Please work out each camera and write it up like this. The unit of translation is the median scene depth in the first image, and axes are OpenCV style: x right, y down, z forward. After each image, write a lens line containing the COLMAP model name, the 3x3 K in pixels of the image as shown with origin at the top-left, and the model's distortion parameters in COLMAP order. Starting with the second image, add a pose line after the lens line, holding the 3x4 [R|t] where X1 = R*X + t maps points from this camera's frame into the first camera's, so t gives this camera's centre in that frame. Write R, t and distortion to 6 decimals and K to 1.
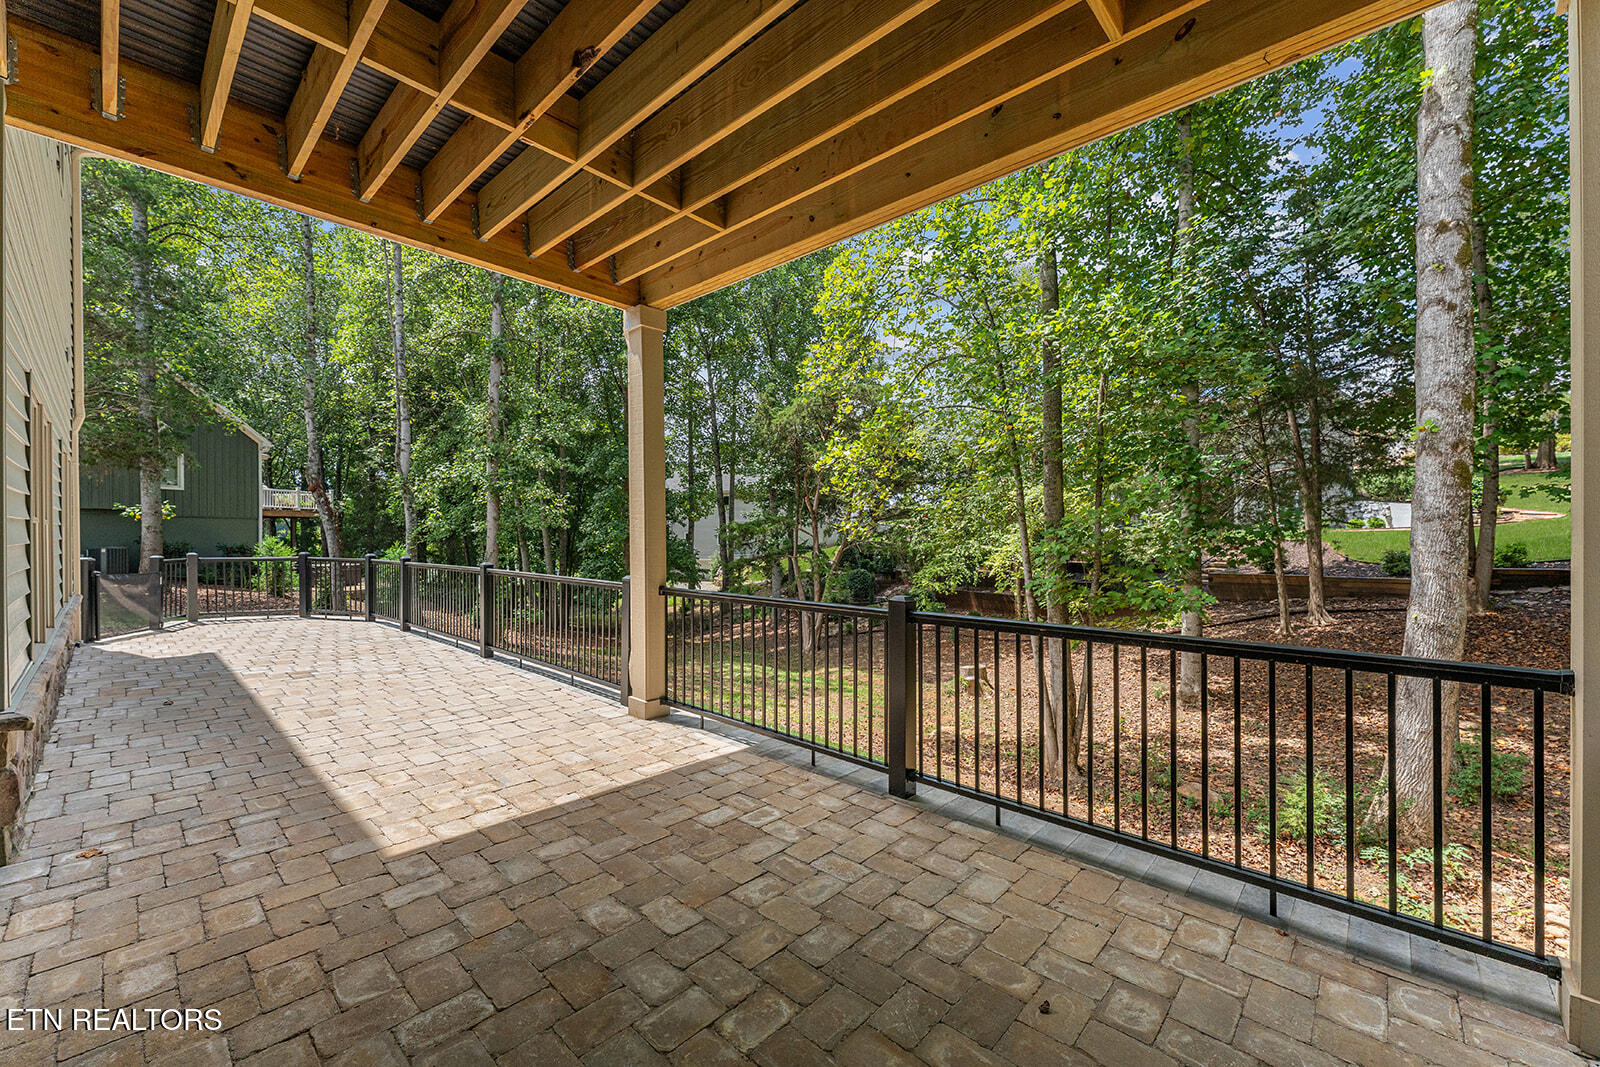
lens RADIAL K [[637.8, 0, 806.0], [0, 637.8, 525.8], [0, 0, 1]] dist [0.001569, 0.000467]
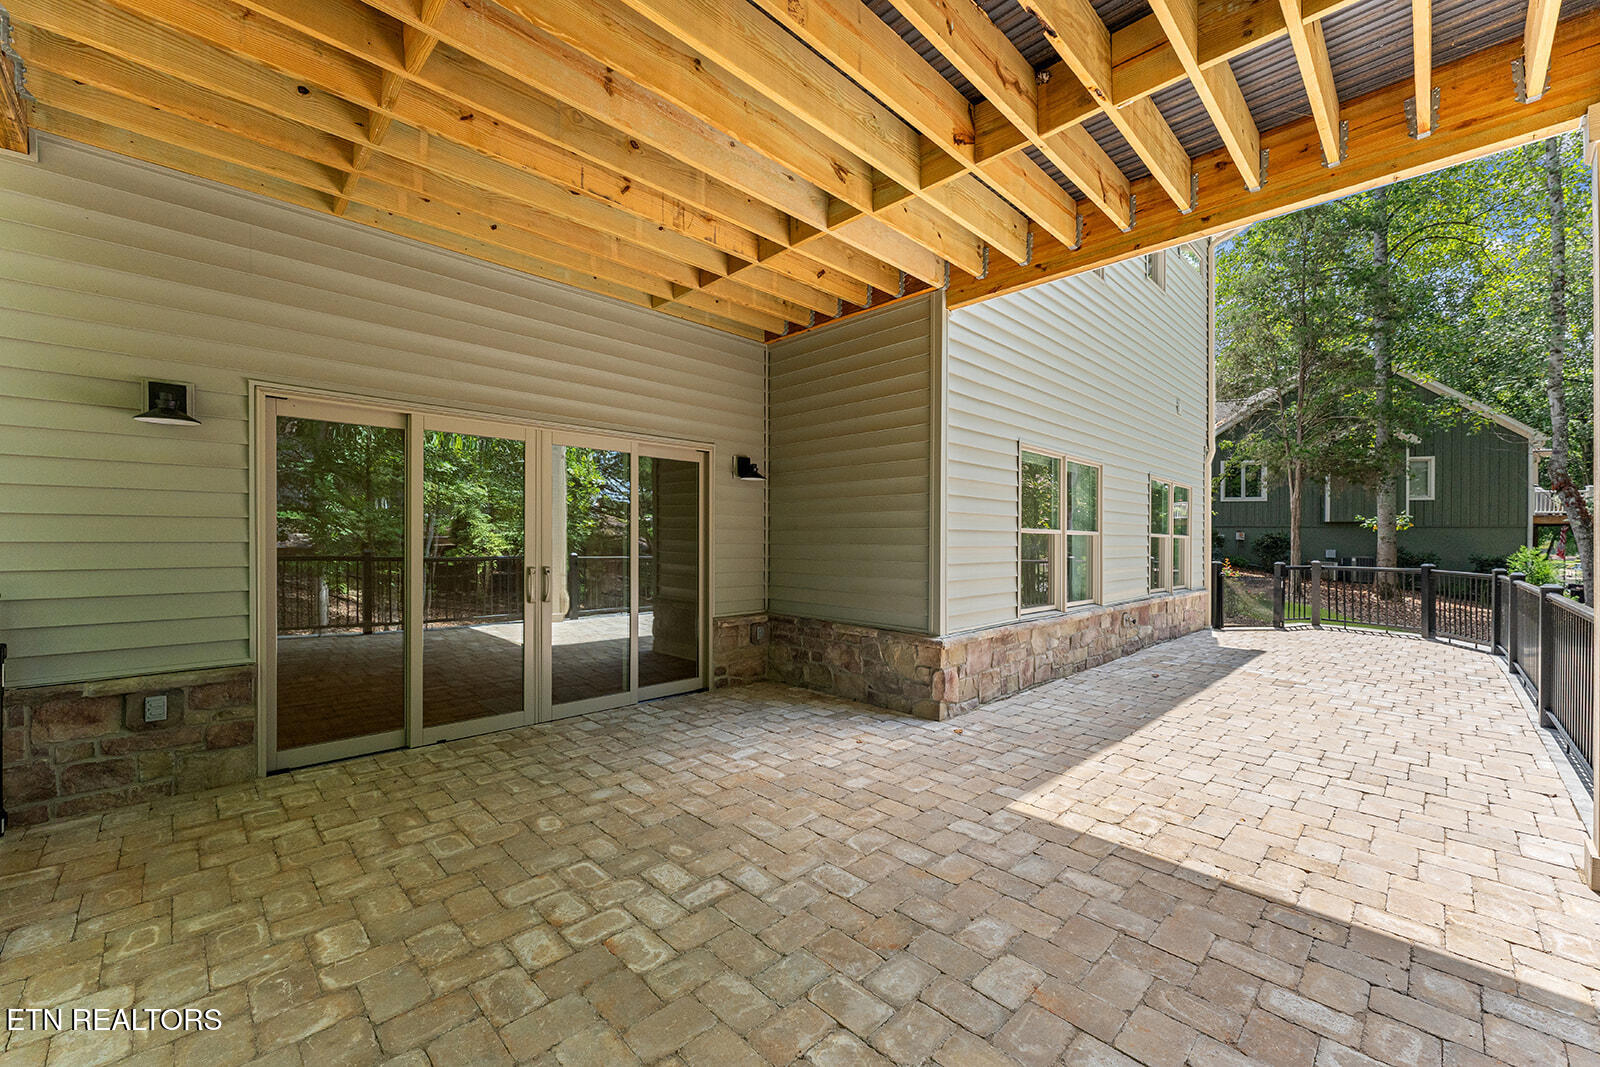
lens RADIAL K [[637.8, 0, 787.0], [0, 637.8, 542.0], [0, 0, 1]] dist [0.001569, 0.000467]
pose [[-0.066927, -0.004172, -0.997749, 0.430343], [0.011192, 0.999925, -0.004931, 0.015386], [0.997695, -0.011497, -0.066875, 0.499541]]
